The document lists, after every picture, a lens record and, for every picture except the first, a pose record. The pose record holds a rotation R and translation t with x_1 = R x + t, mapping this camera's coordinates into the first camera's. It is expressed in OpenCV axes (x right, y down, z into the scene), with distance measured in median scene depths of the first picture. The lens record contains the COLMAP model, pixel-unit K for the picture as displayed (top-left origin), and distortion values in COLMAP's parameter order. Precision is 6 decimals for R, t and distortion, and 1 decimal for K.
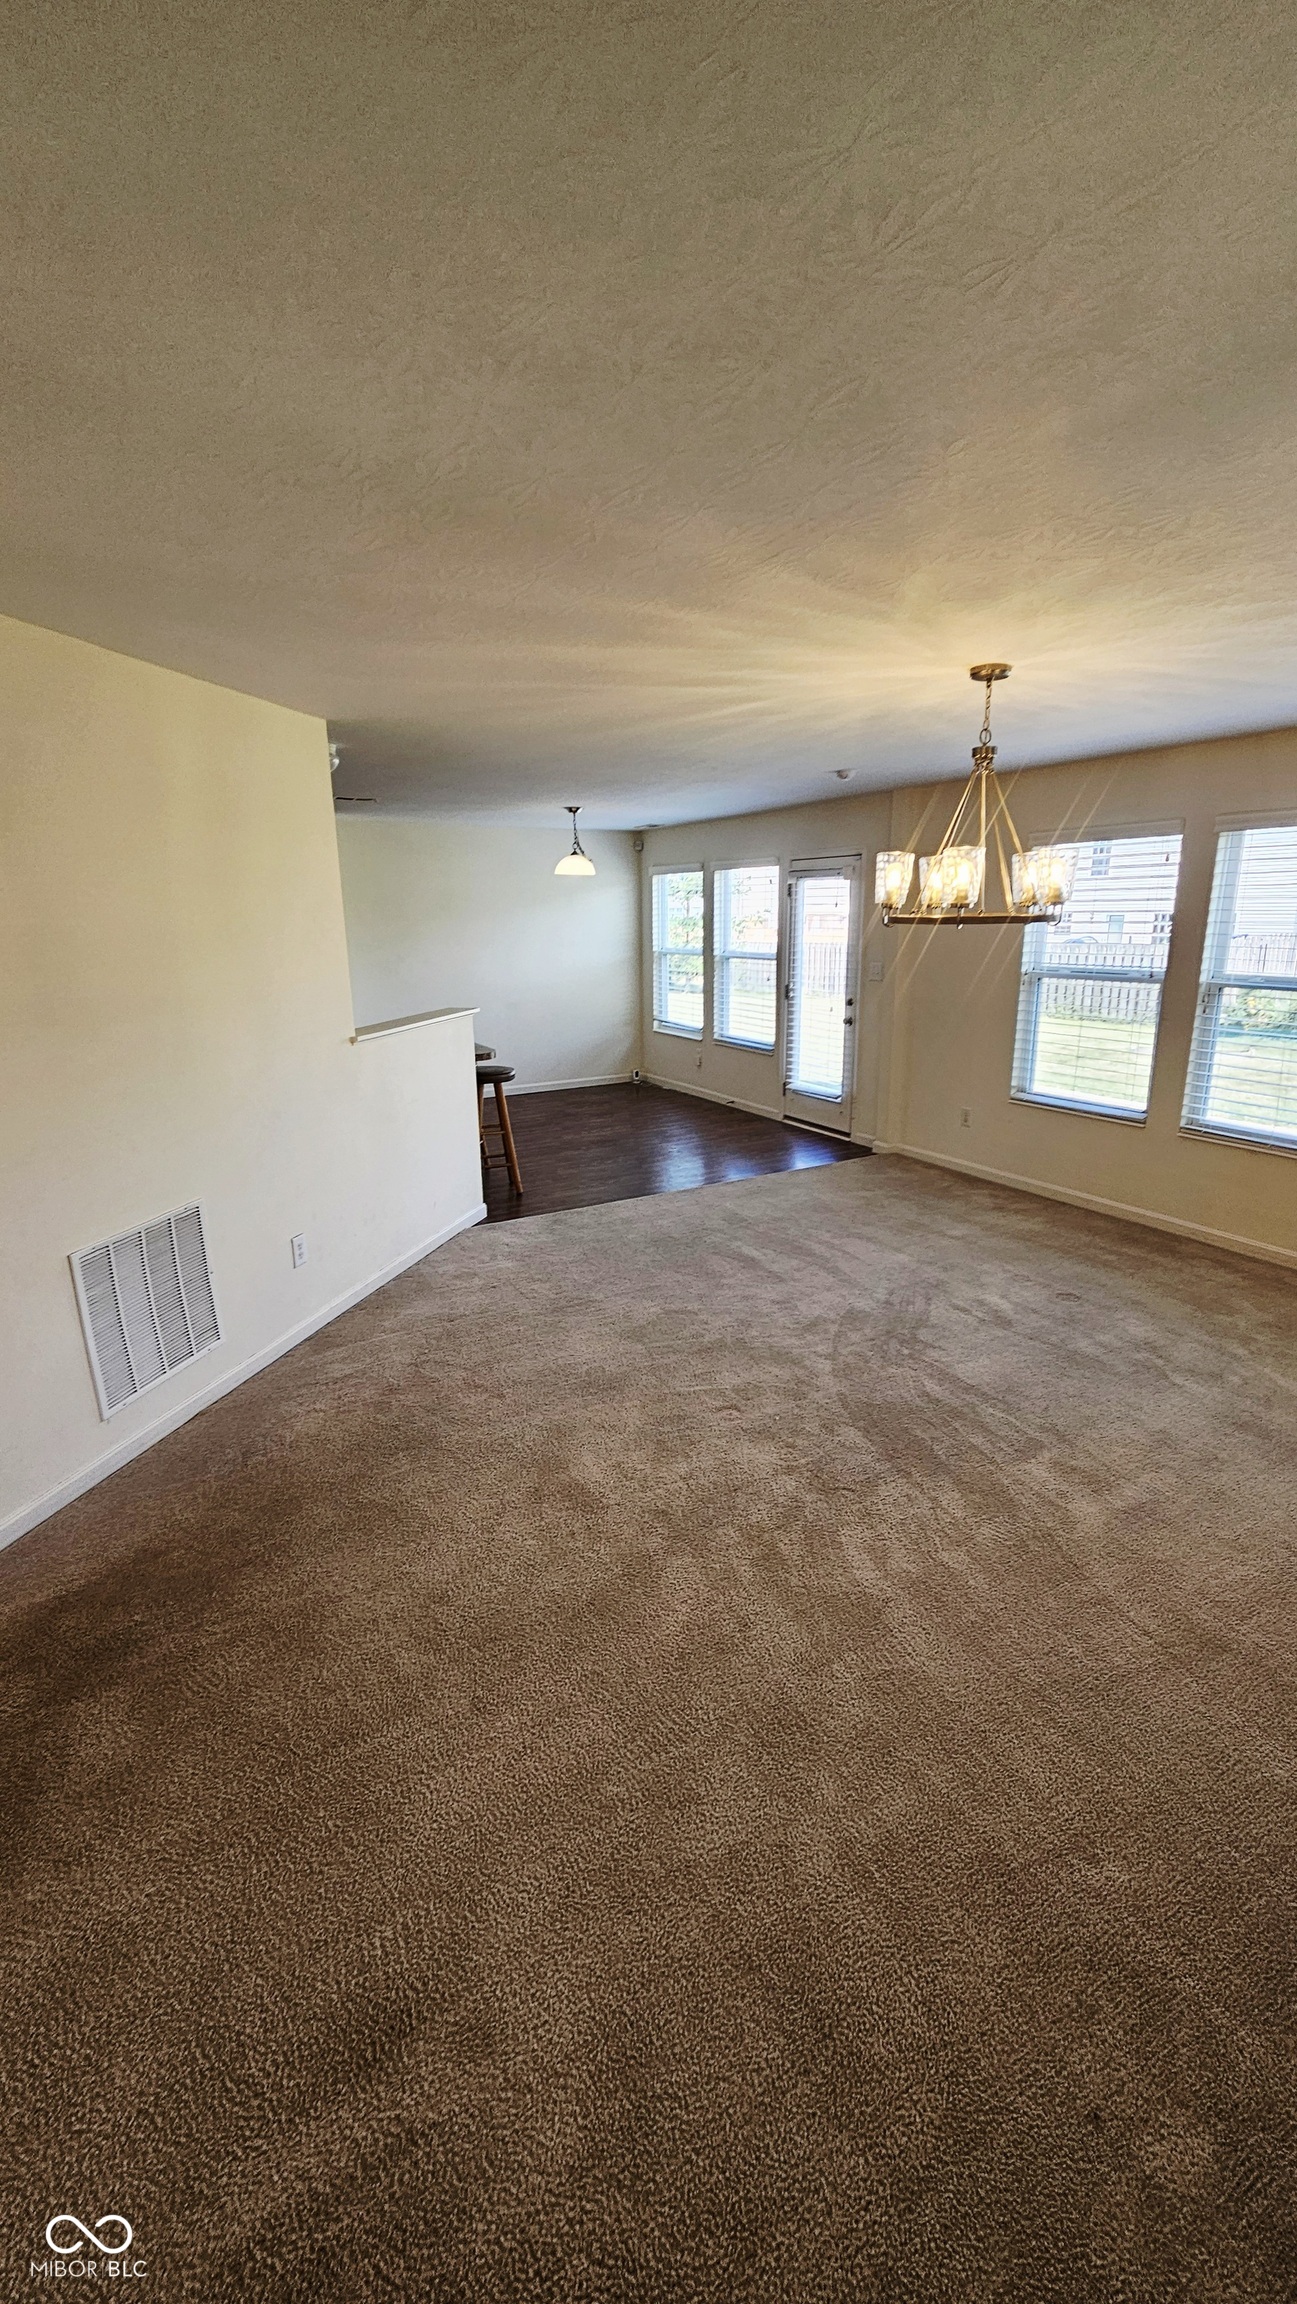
lens RADIAL K [[964.3, 0, 690.3], [0, 964.3, 1145.7], [0, 0, 1]] dist [0.002564, -0.000742]
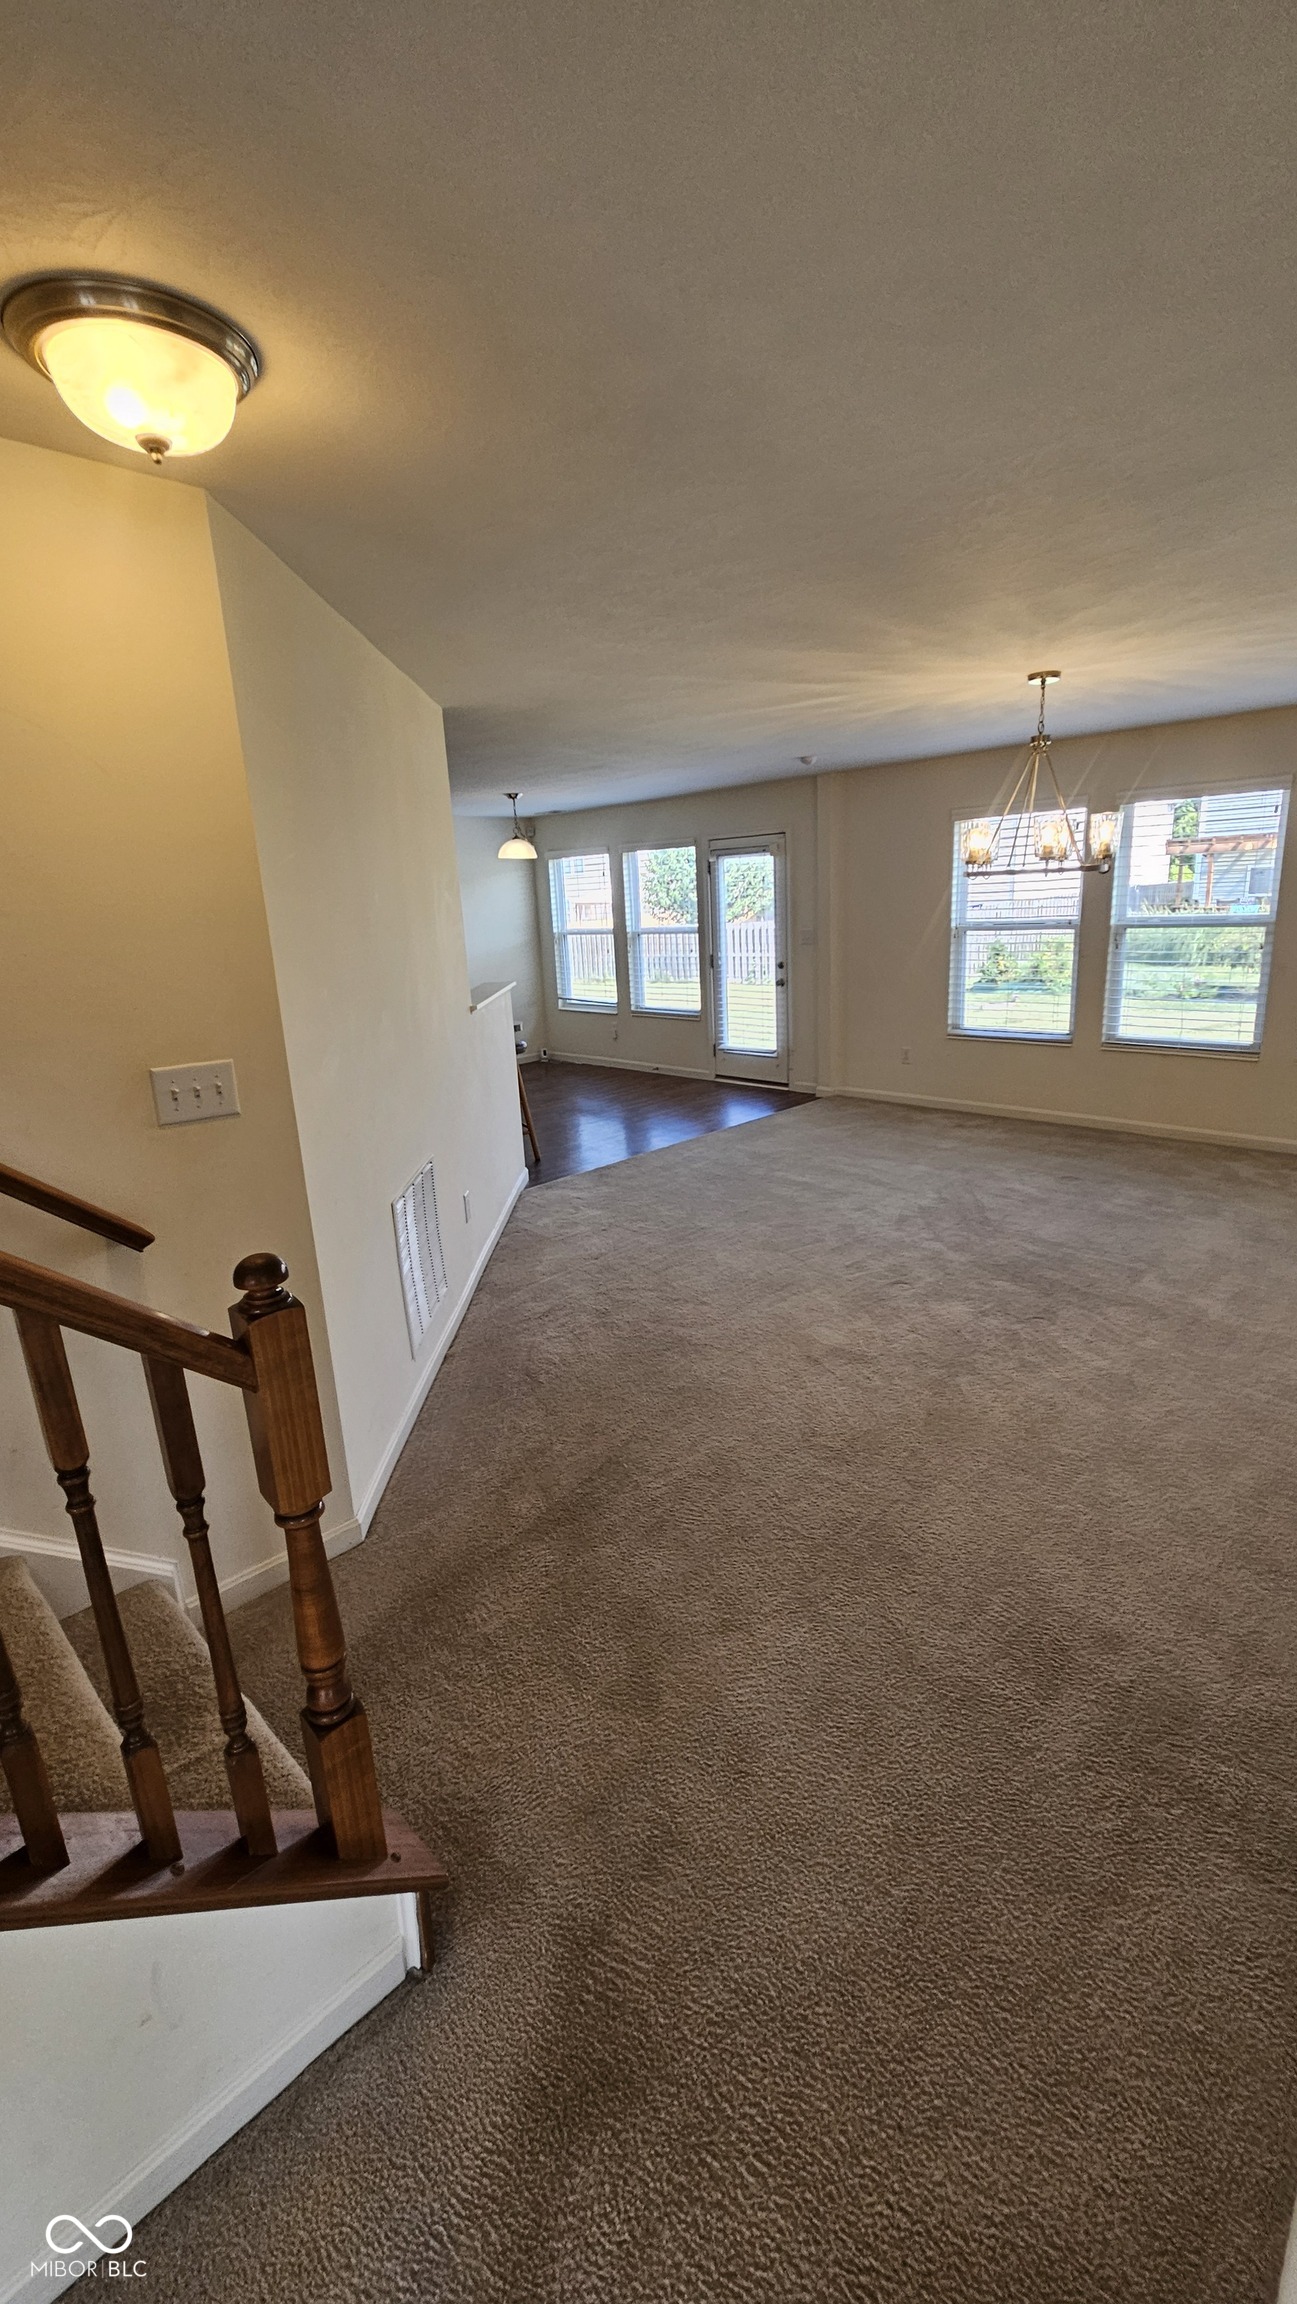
lens RADIAL K [[964.3, 0, 693.6], [0, 964.3, 1129.4], [0, 0, 1]] dist [0.002564, -0.000742]
pose [[0.962123, -0.097209, 0.254694, -0.338077], [0.099129, 0.995060, 0.005319, 0.034541], [-0.253953, 0.020130, 0.967007, -0.069242]]
